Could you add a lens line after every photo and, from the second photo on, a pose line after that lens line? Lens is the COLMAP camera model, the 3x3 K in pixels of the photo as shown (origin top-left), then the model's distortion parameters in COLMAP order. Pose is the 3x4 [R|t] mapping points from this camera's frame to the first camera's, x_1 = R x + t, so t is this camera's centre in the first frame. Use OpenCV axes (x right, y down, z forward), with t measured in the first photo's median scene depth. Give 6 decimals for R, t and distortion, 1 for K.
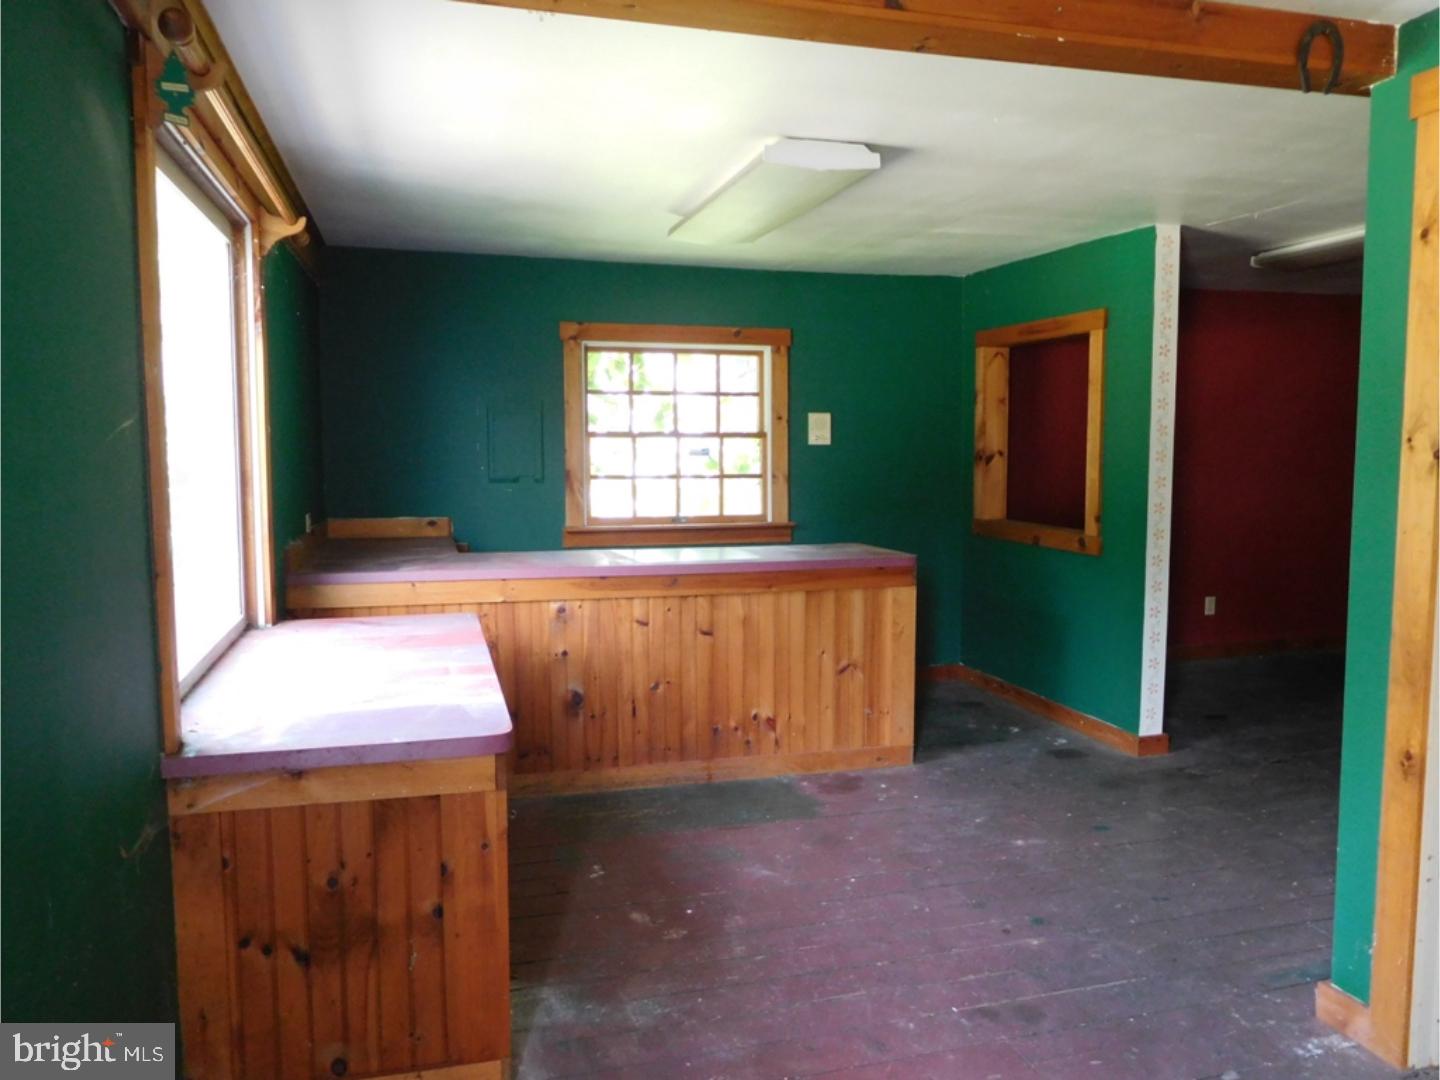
lens RADIAL K [[1062.7, 0, 713.1], [0, 1062.7, 550.0], [0, 0, 1]] dist [-0.024856, 0.001483]
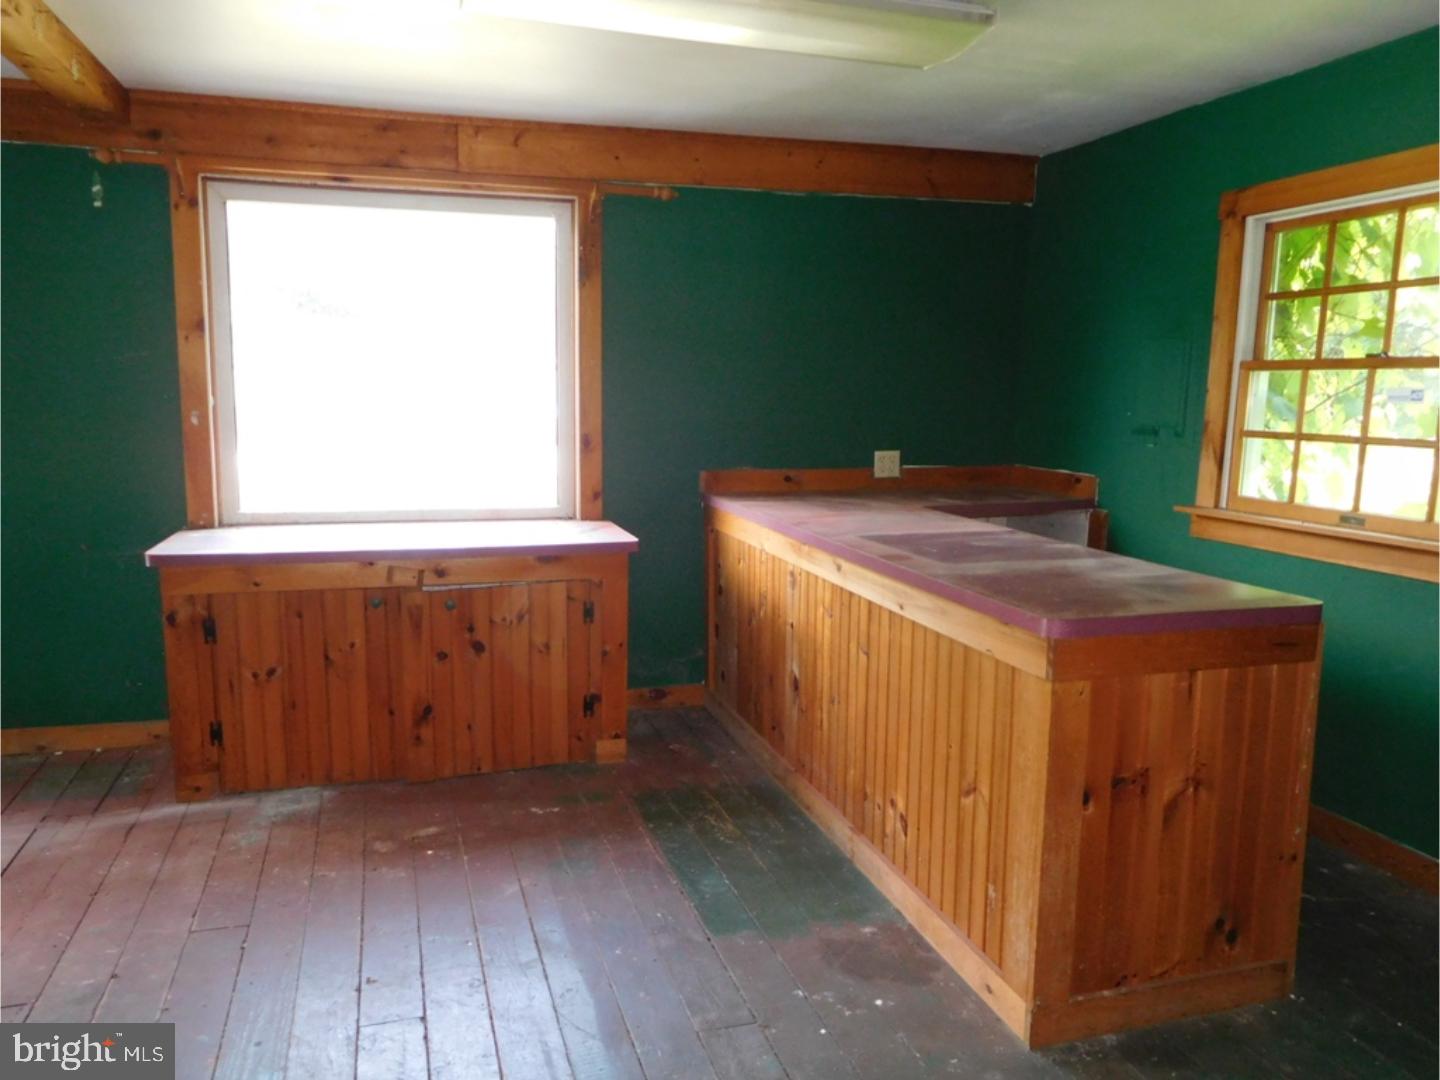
lens RADIAL K [[1062.7, 0, 713.1], [0, 1062.7, 550.0], [0, 0, 1]] dist [-0.024856, 0.001483]
pose [[0.014674, 0.144702, -0.989367, 0.591887], [-0.106204, 0.984101, 0.142356, -0.065282], [0.994236, 0.102986, 0.029808, 0.783199]]
